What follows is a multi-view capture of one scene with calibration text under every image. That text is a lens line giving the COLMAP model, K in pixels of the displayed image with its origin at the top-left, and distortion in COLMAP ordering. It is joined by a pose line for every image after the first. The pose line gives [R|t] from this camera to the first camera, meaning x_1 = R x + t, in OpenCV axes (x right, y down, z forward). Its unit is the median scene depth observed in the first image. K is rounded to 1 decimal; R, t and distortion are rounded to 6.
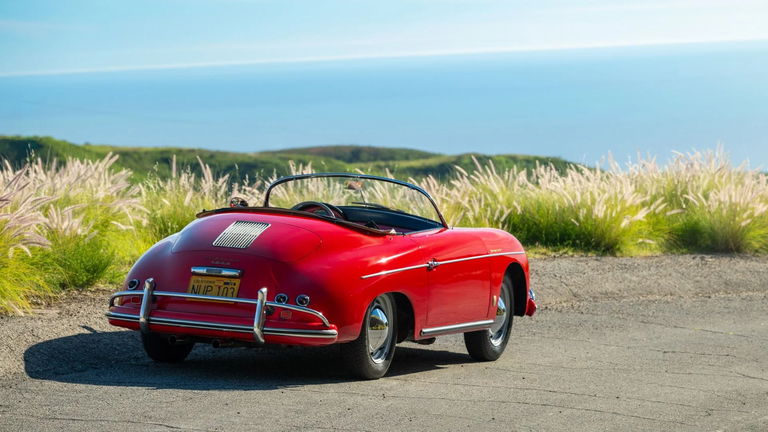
lens RADIAL K [[2556.0, 0, 384.0], [0, 2556.0, 216.0], [0, 0, 1]] dist [-0.073412, 1.515964]
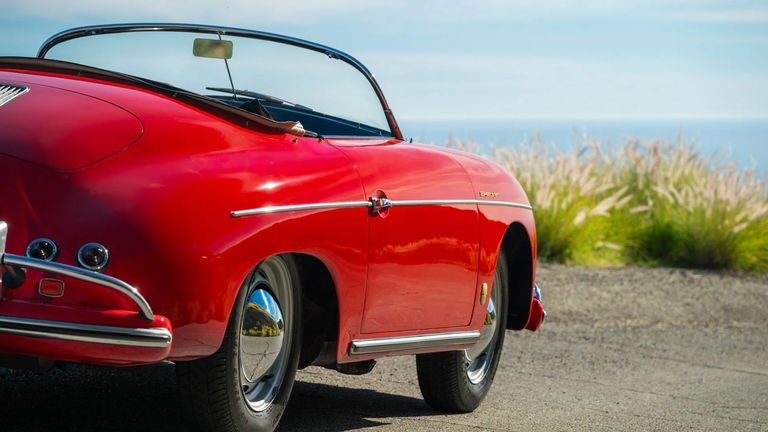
lens RADIAL K [[2556.0, 0, 384.0], [0, 2556.0, 216.0], [0, 0, 1]] dist [-0.073412, 1.515964]
pose [[0.996763, 0.041736, 0.068715, -0.011092], [-0.040566, 0.999008, -0.018346, 0.027189], [-0.069413, 0.015499, 0.997468, 0.486270]]
